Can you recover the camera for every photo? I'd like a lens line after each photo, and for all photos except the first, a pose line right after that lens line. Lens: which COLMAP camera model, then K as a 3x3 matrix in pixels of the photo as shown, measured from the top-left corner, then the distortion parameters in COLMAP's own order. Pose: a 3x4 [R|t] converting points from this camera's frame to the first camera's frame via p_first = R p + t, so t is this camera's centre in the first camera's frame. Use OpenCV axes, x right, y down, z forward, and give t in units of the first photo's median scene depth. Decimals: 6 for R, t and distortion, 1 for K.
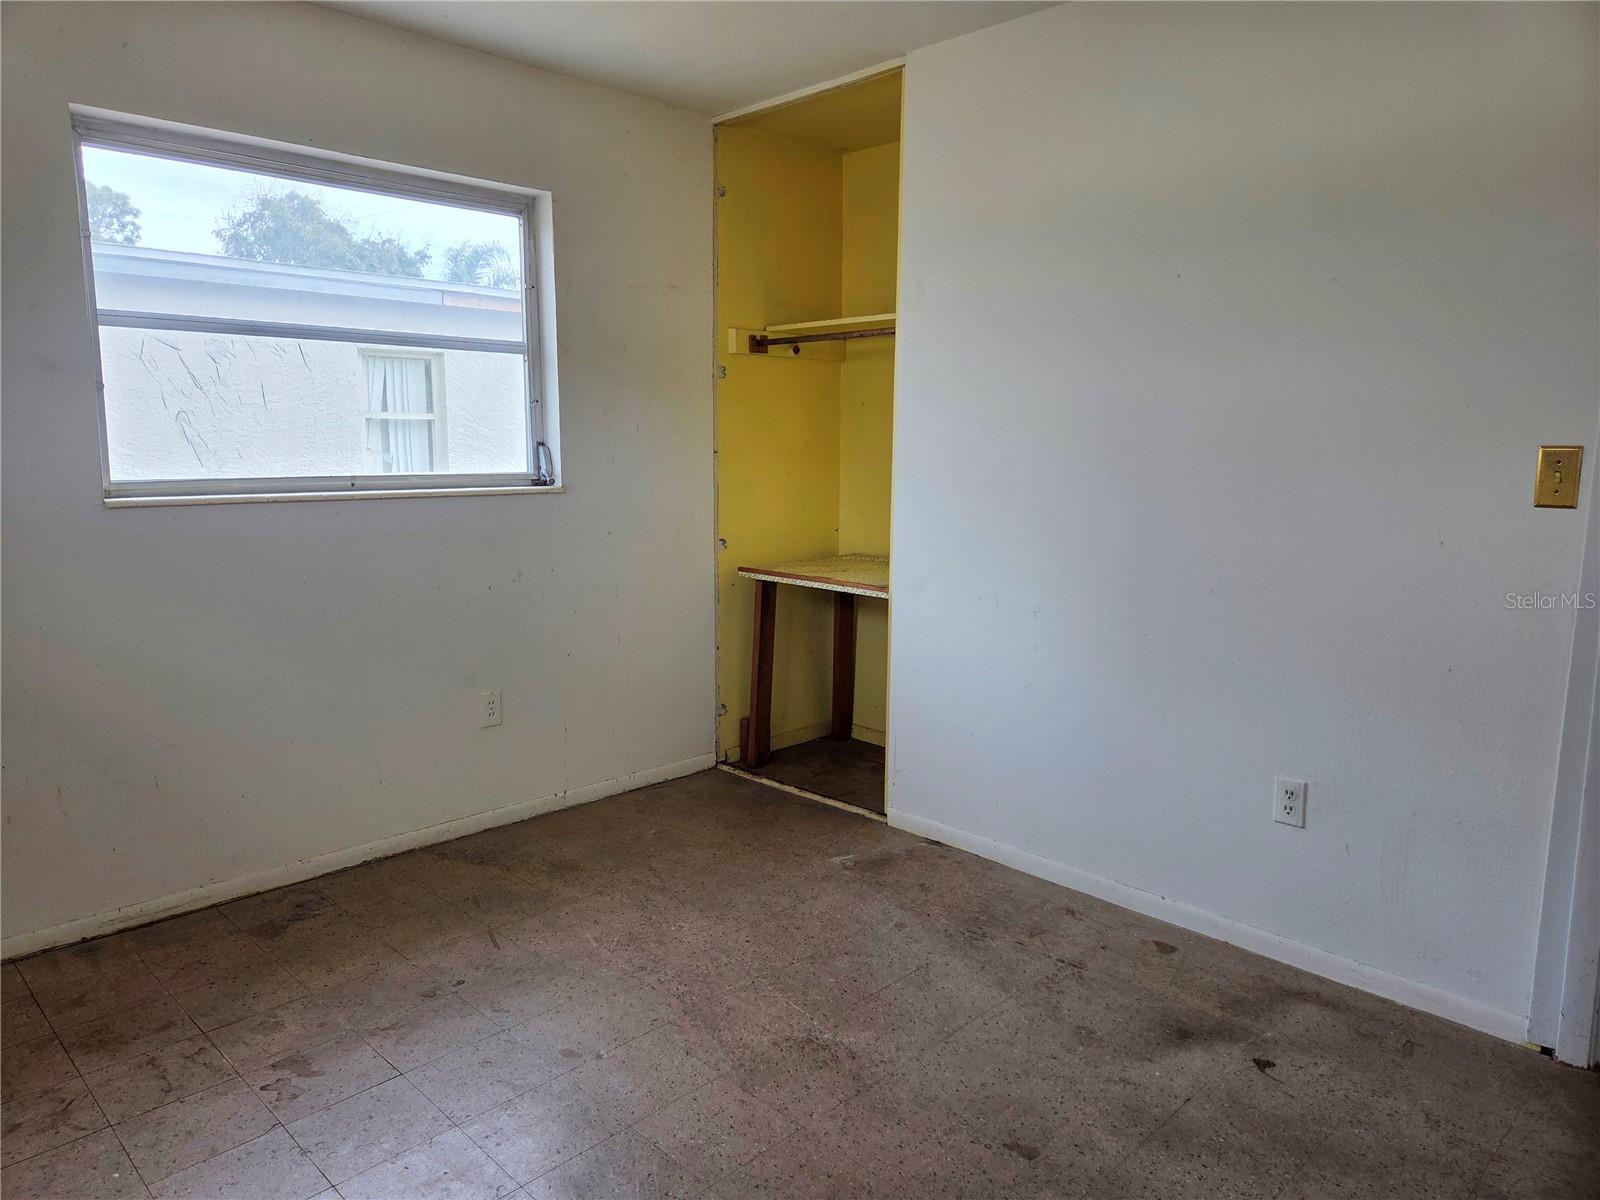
lens RADIAL K [[1076.7, 0, 795.0], [0, 1076.7, 605.4], [0, 0, 1]] dist [0.075009, -0.064144]
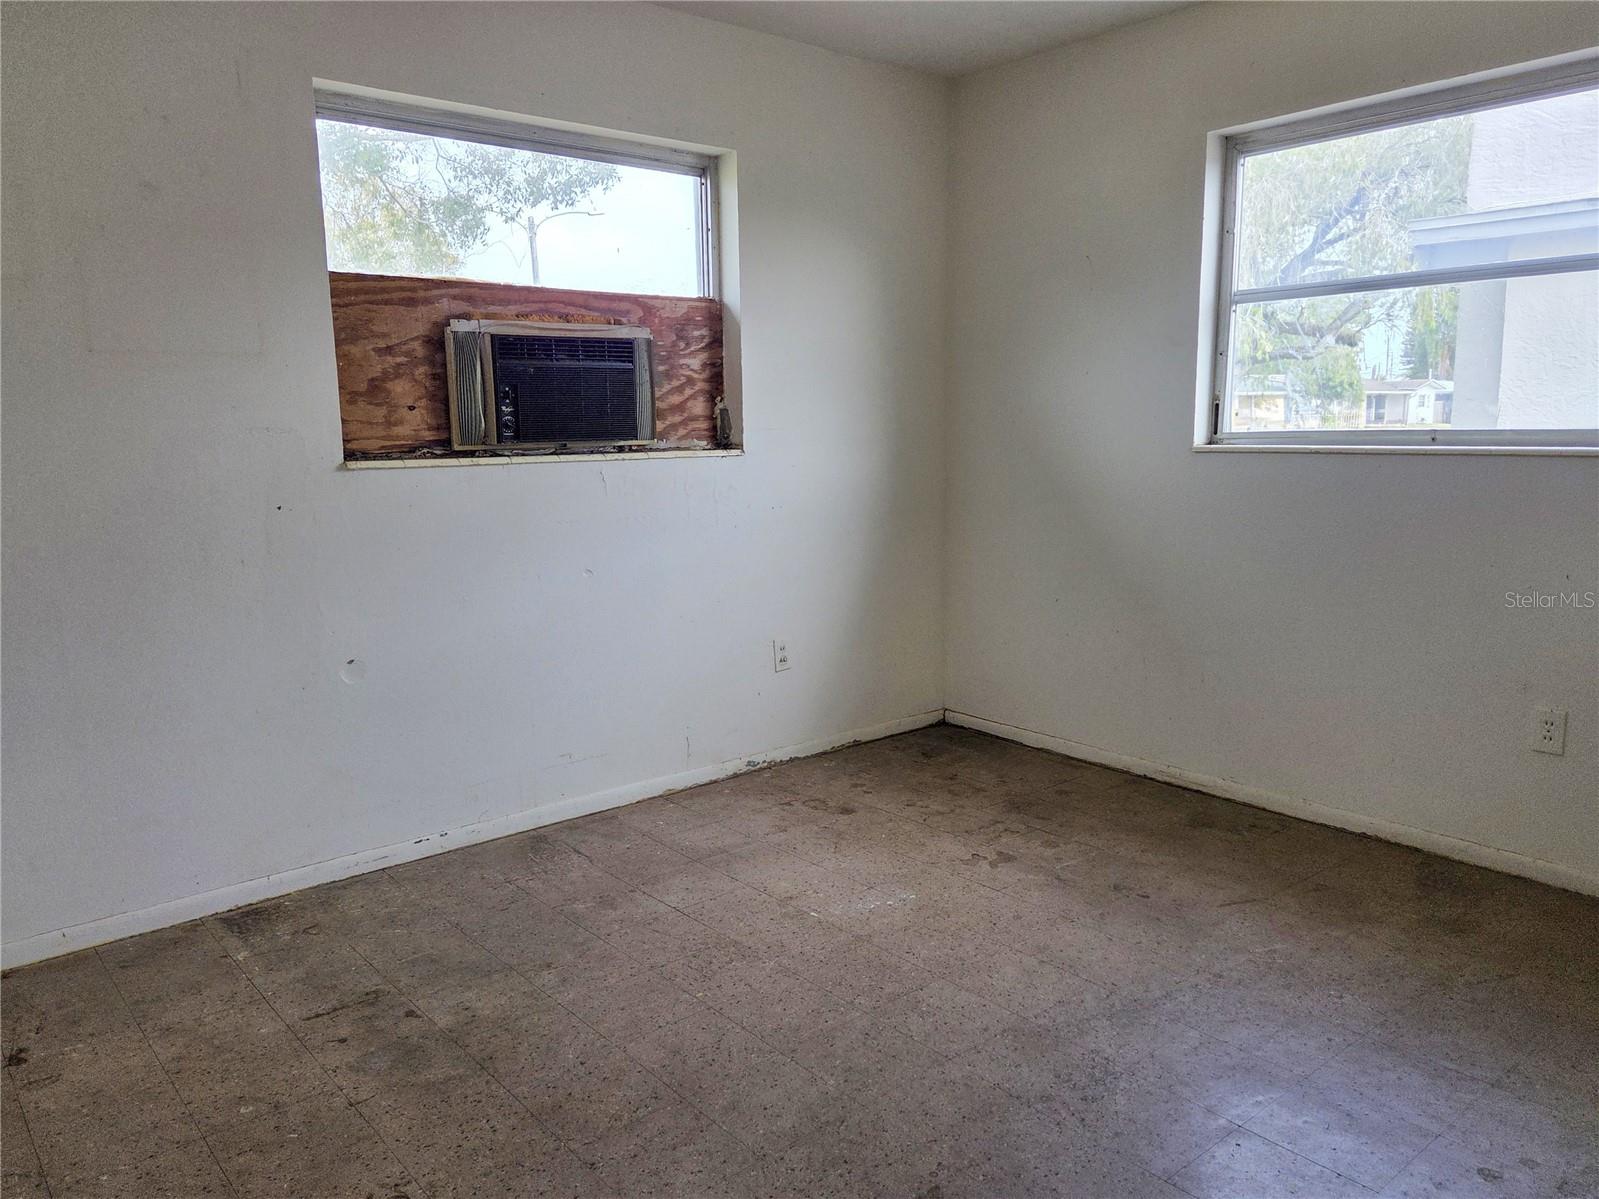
lens RADIAL K [[1201.3, 0, 797.7], [0, 1201.3, 628.9], [0, 0, 1]] dist [0.089173, -0.075556]
pose [[-0.099718, 0.166618, -0.980966, 0.754800], [-0.143952, 0.973092, 0.179914, -0.069058], [0.984548, 0.159152, -0.073050, 0.620238]]
